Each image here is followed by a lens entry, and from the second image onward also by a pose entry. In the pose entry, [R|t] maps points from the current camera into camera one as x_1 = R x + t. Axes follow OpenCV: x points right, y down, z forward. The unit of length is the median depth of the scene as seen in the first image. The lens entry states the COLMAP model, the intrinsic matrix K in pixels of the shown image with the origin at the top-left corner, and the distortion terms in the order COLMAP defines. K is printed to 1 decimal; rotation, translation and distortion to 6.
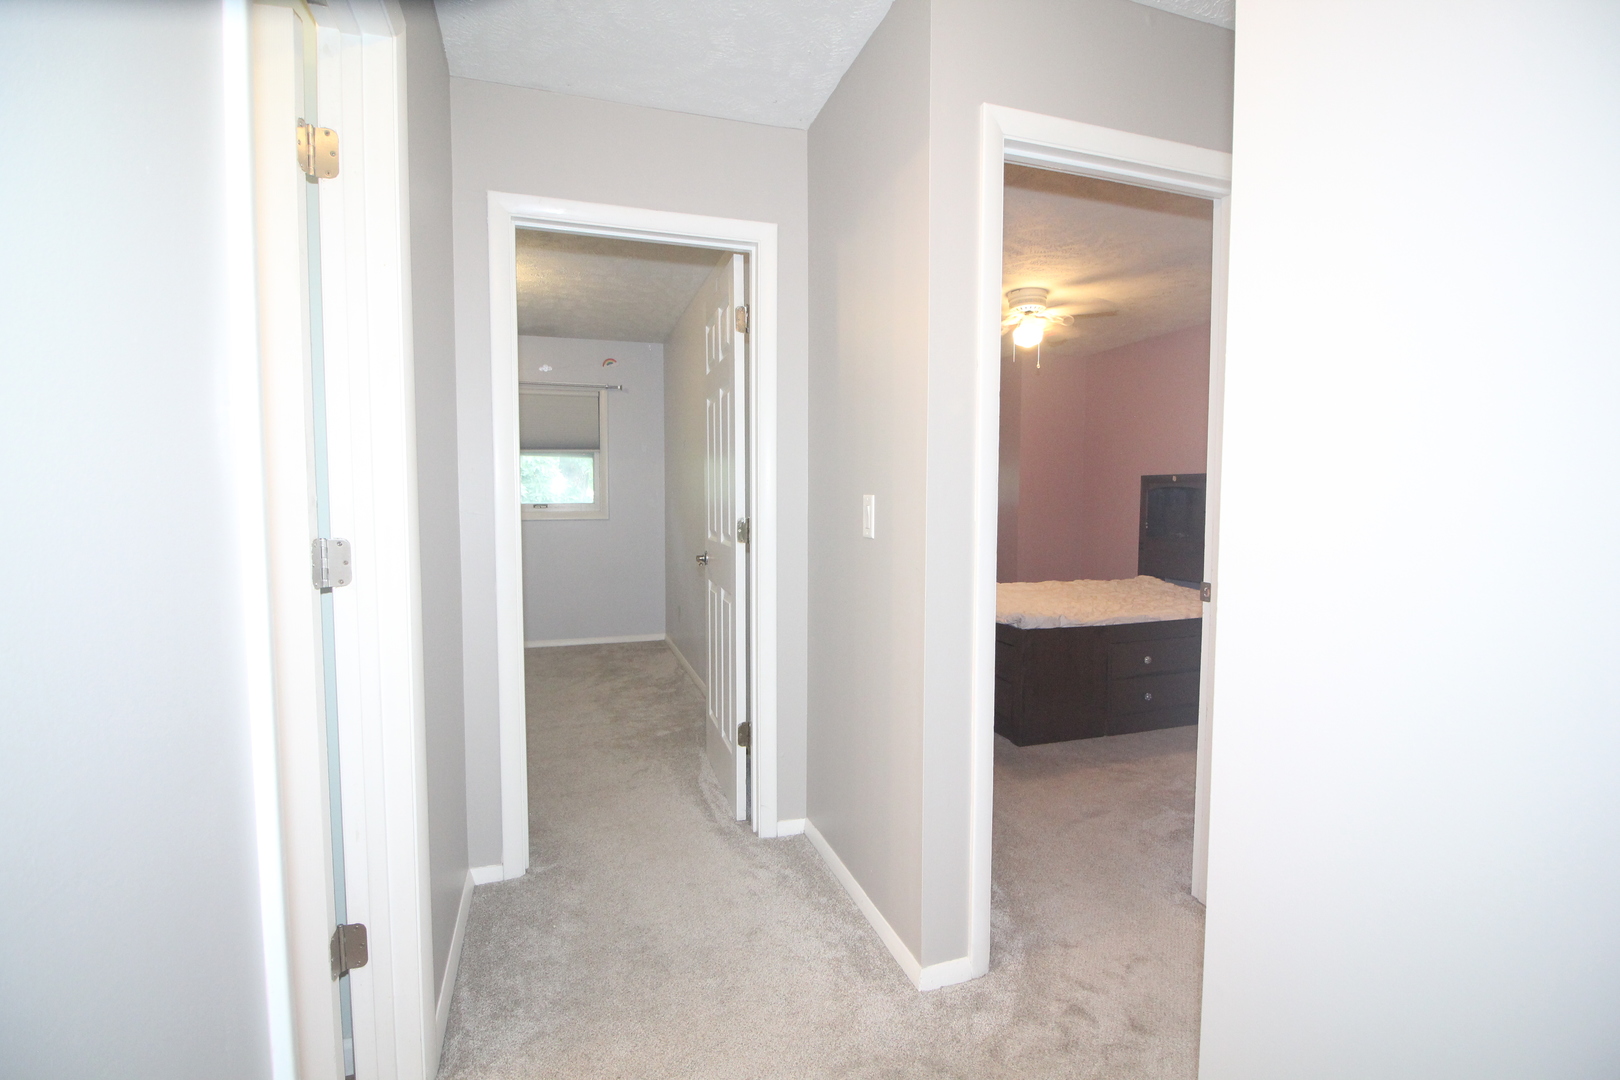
lens RADIAL K [[749.4, 0, 843.8], [0, 749.4, 540.3], [0, 0, 1]] dist [0.015465, -0.021548]
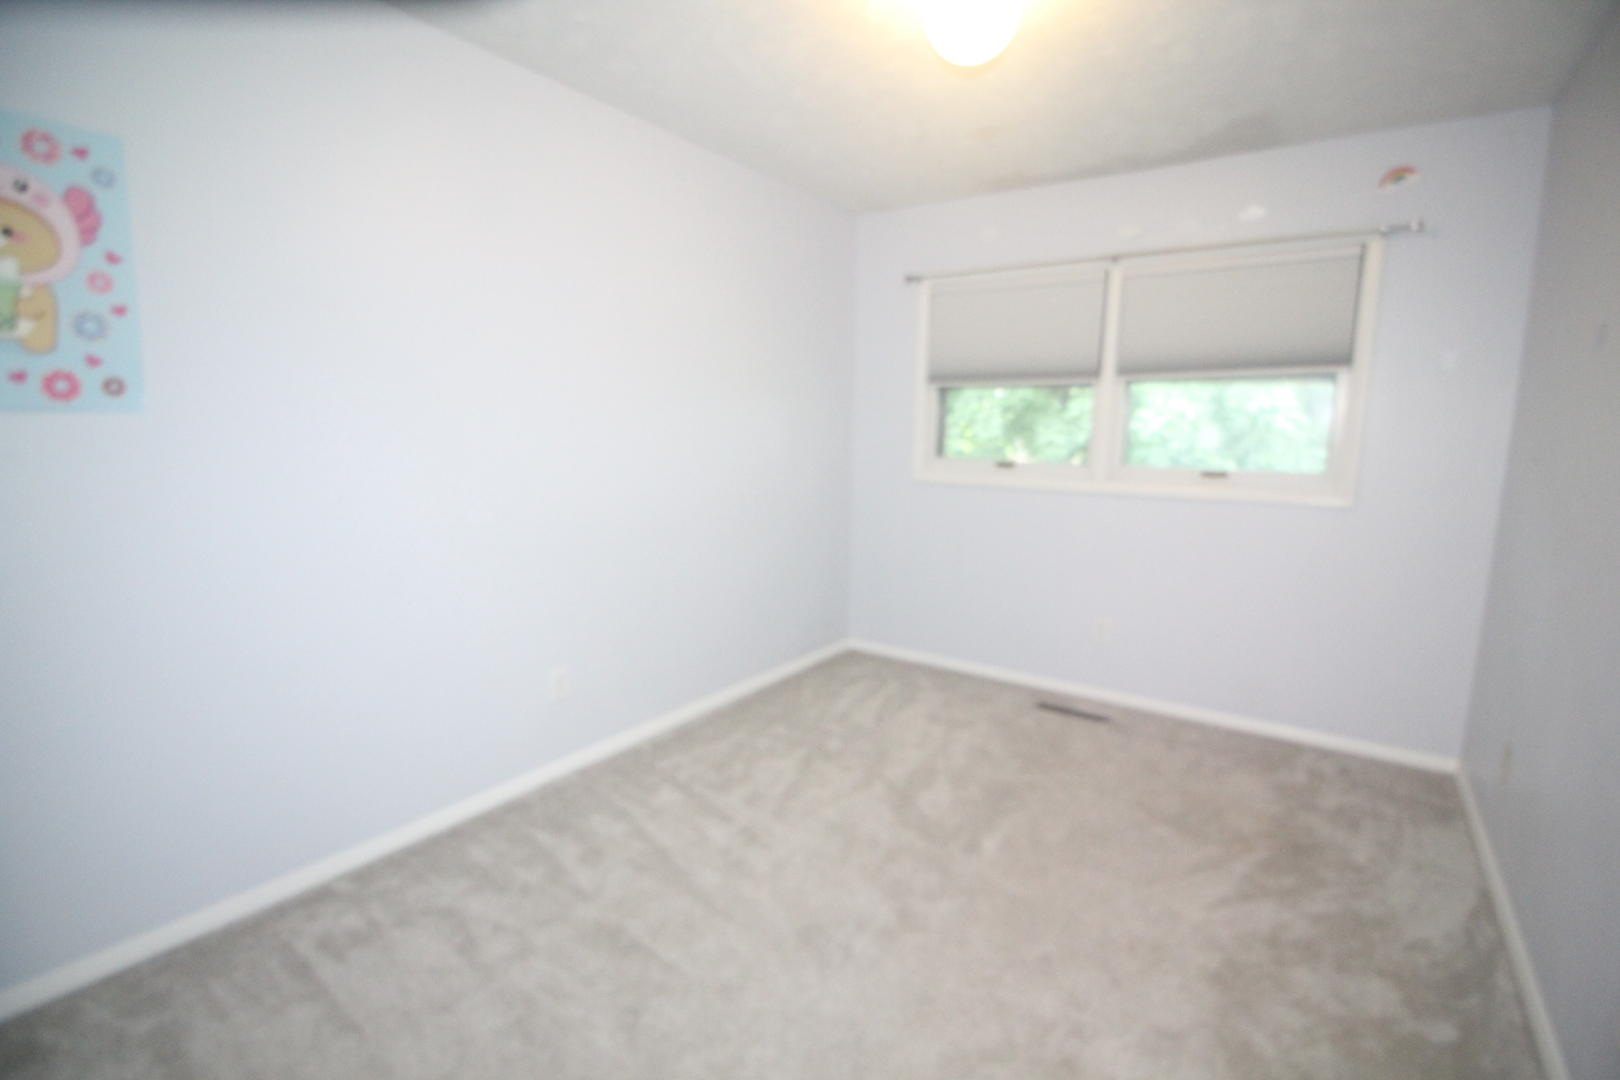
lens RADIAL K [[753.8, 0, 810.0], [0, 753.8, 540.0], [0, 0, 1]] dist [-0.031471, 0.000008]
pose [[0.563161, 0.129064, -0.816206, -0.115248], [-0.061468, 0.991534, 0.114376, -0.041114], [0.824058, -0.014241, 0.566327, 0.433277]]
